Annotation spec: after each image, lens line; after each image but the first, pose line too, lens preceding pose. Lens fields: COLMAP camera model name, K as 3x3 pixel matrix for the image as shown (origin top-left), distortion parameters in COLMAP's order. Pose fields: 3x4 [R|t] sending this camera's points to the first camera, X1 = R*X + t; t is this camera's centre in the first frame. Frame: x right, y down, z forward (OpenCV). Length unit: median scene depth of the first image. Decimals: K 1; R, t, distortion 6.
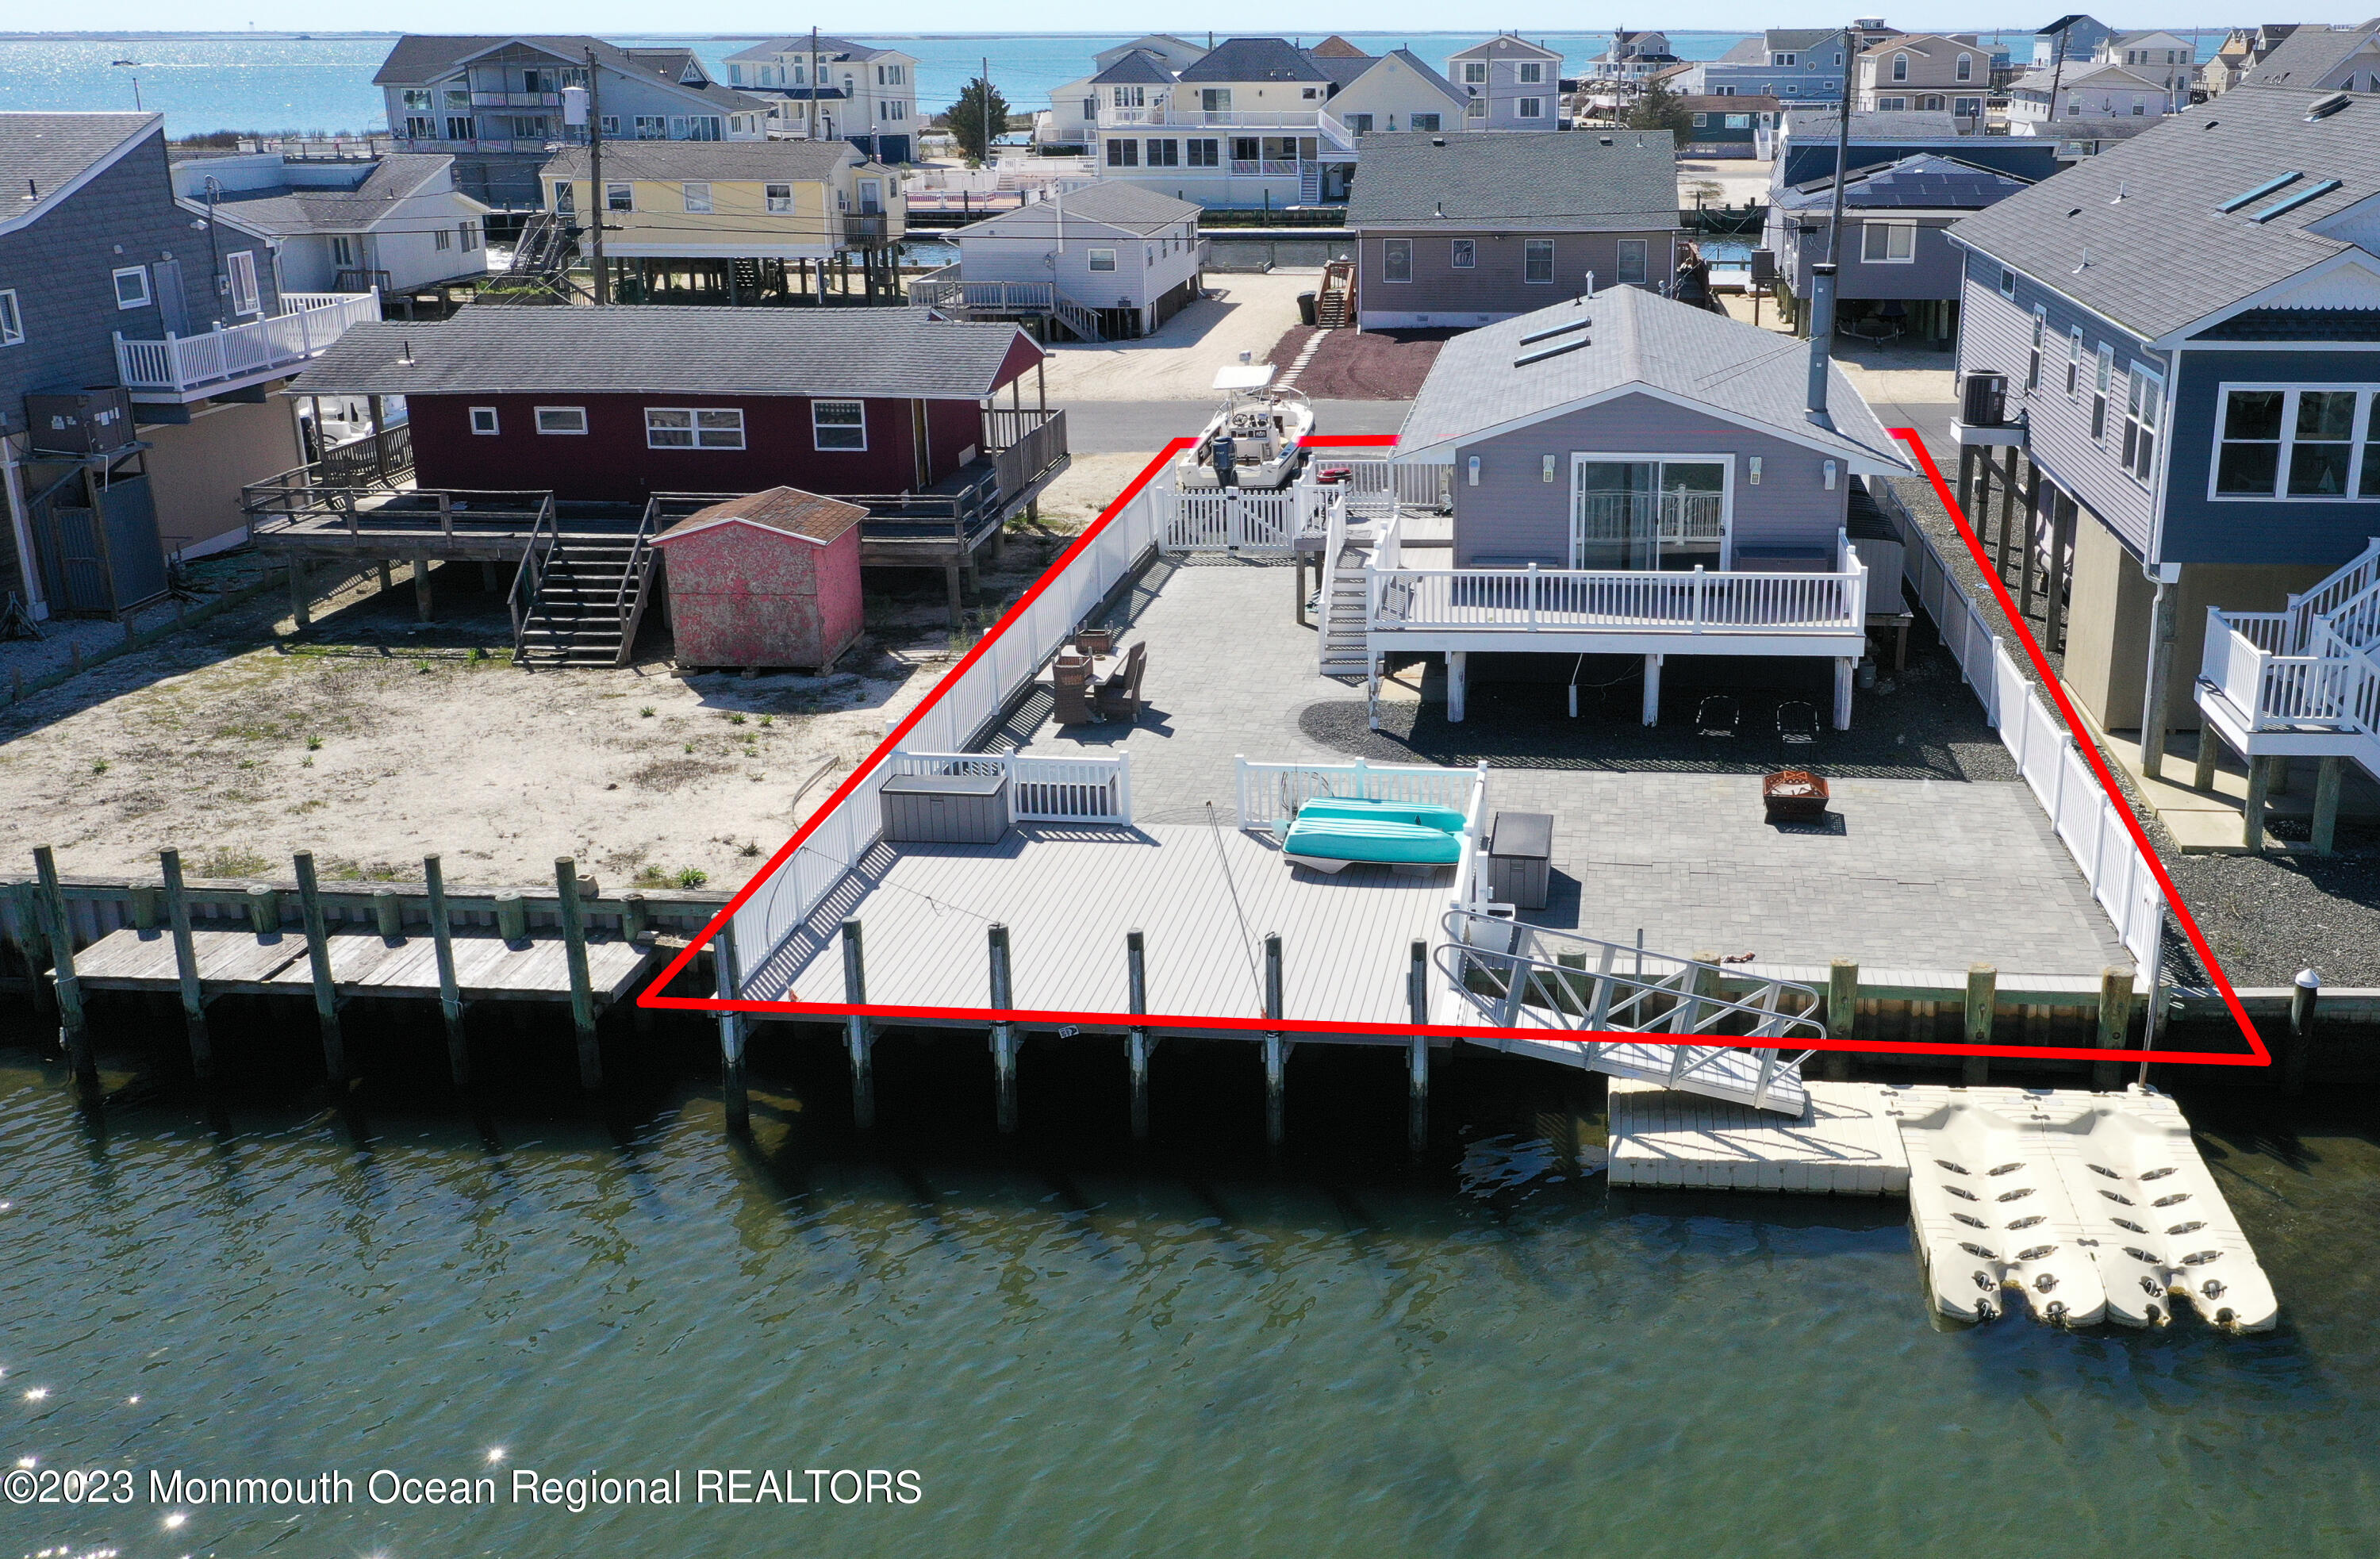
lens RADIAL K [[2285.0, 0, 1345.3], [0, 2285.0, 786.8], [0, 0, 1]] dist [0.009121, 0.000000]
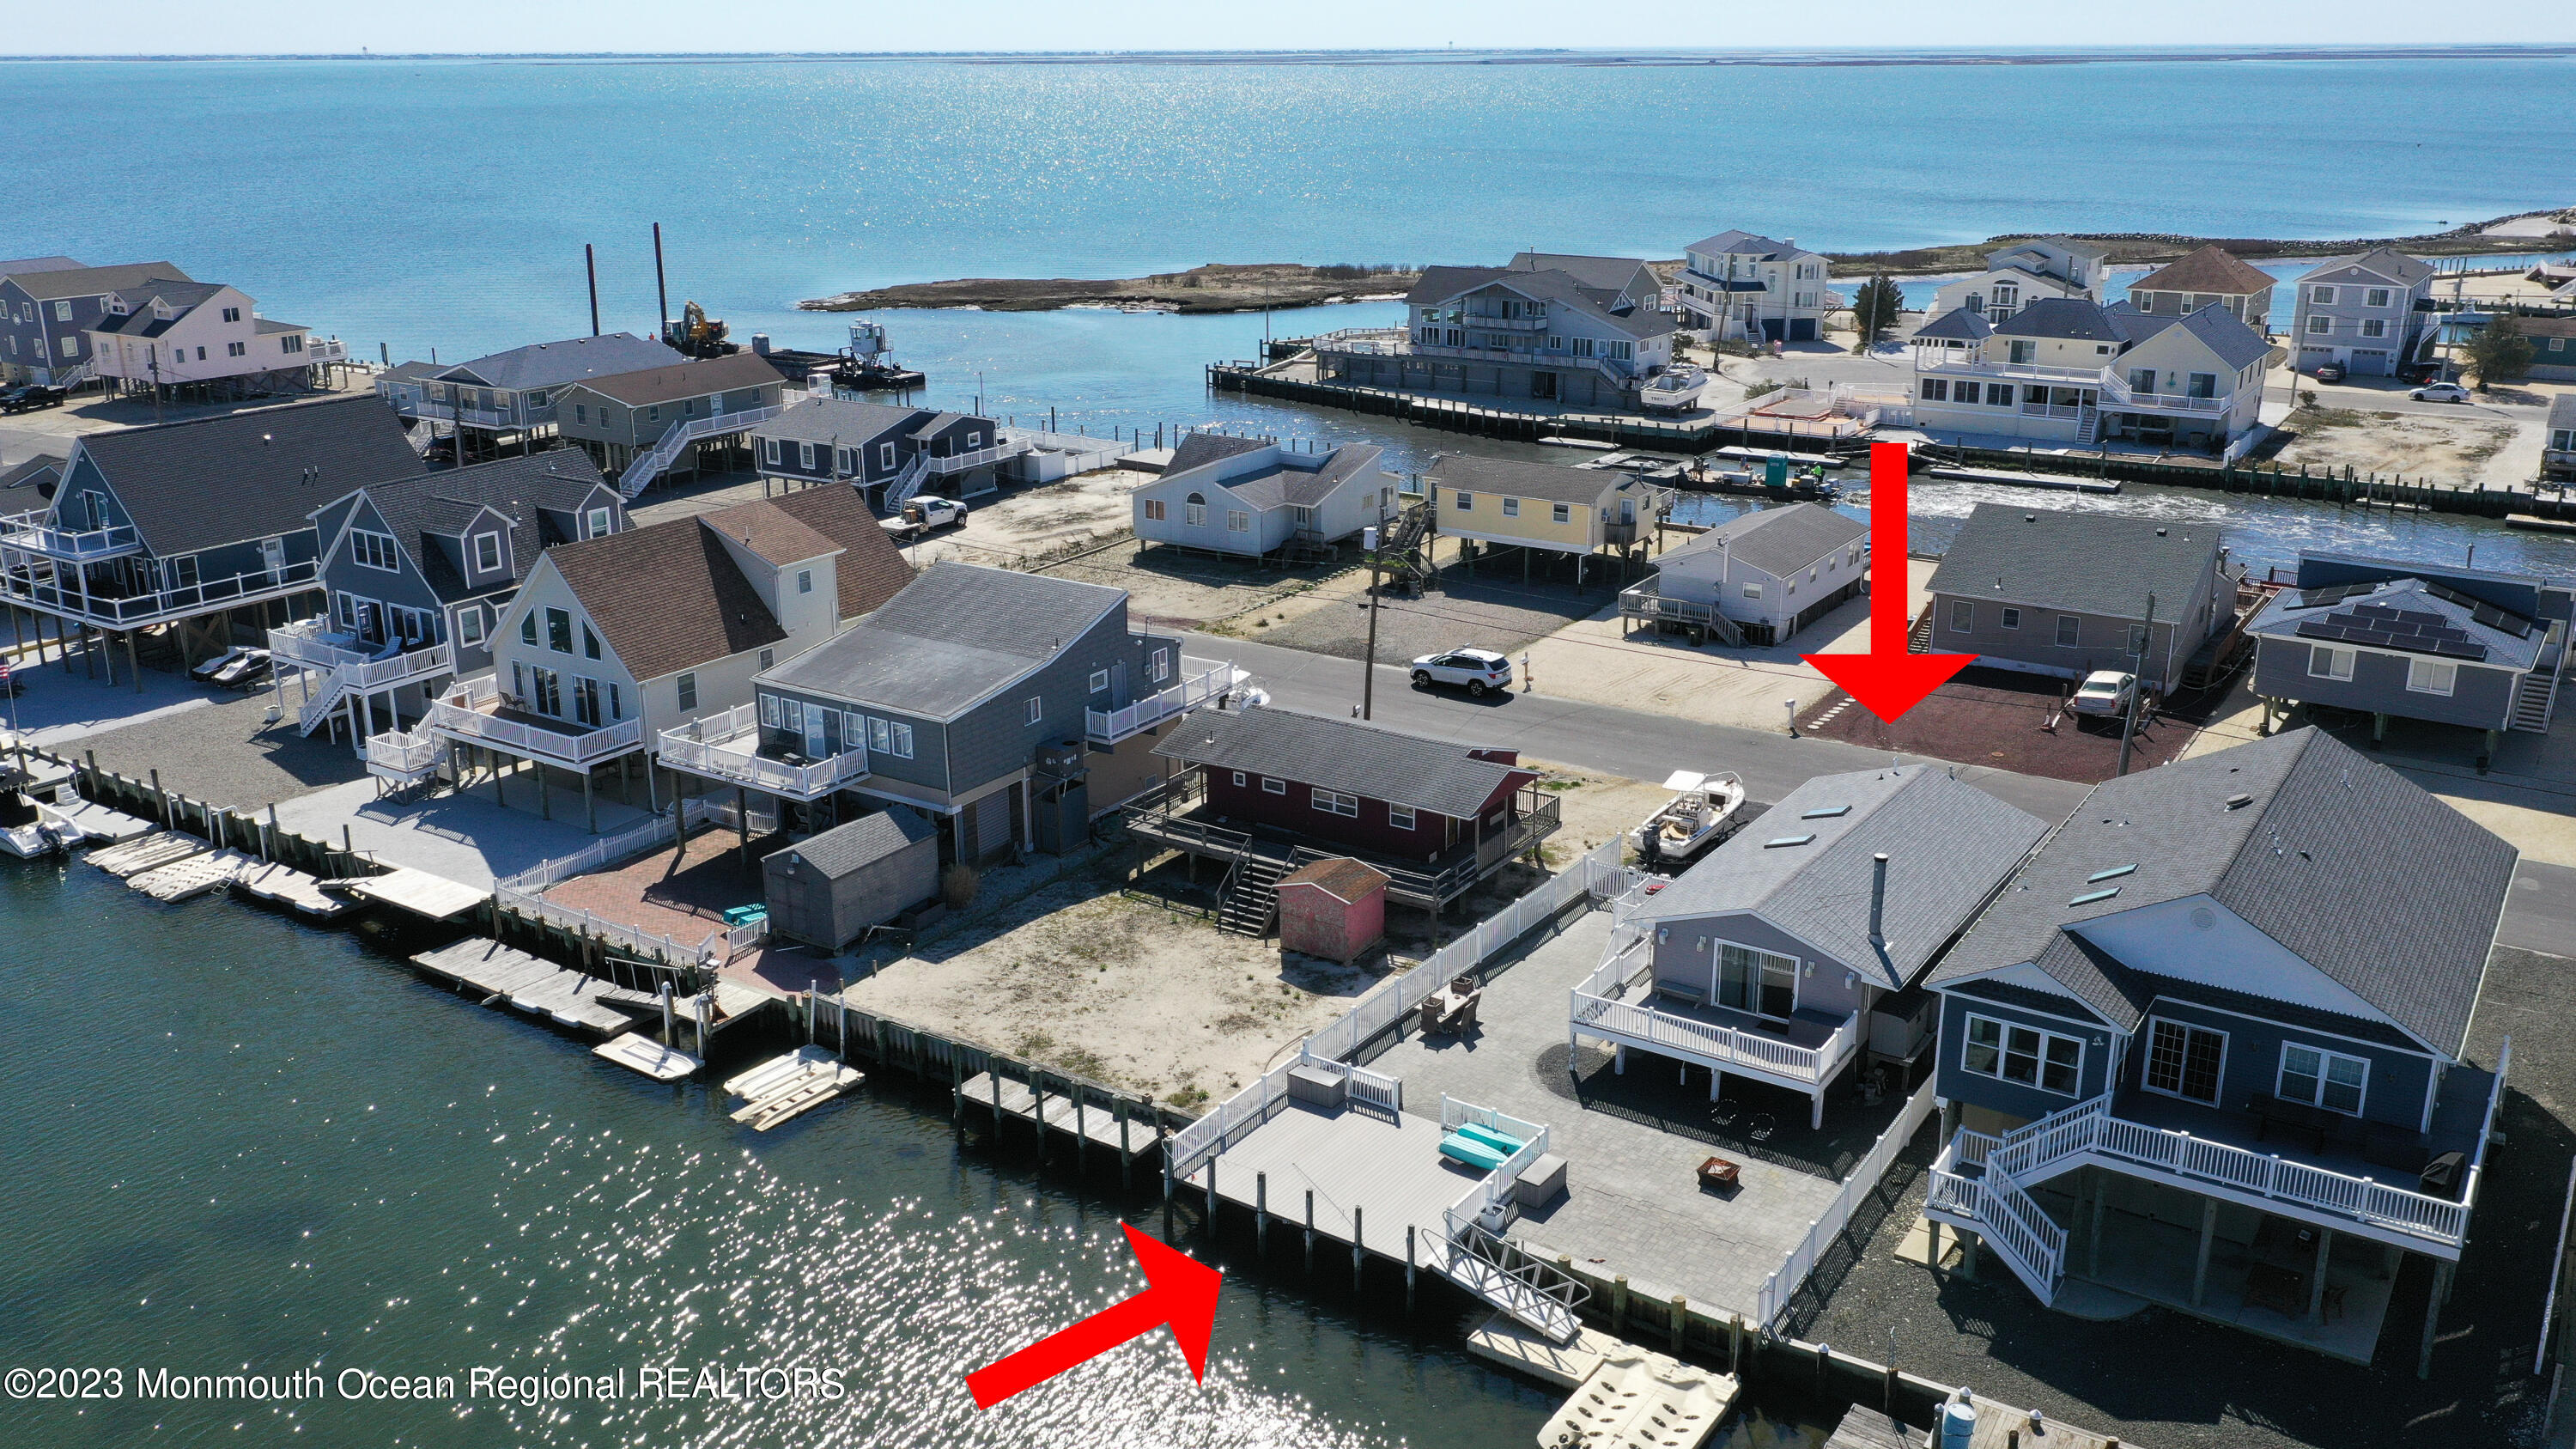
lens RADIAL K [[2058.0, 0, 1285.0], [0, 2058.0, 719.3], [0, 0, 1]] dist [-0.017031, 0.001098]
pose [[0.877809, 0.144904, -0.456568, 0.504239], [-0.148311, 0.988527, 0.028589, -0.304757], [0.455473, 0.042618, 0.889229, -0.597550]]
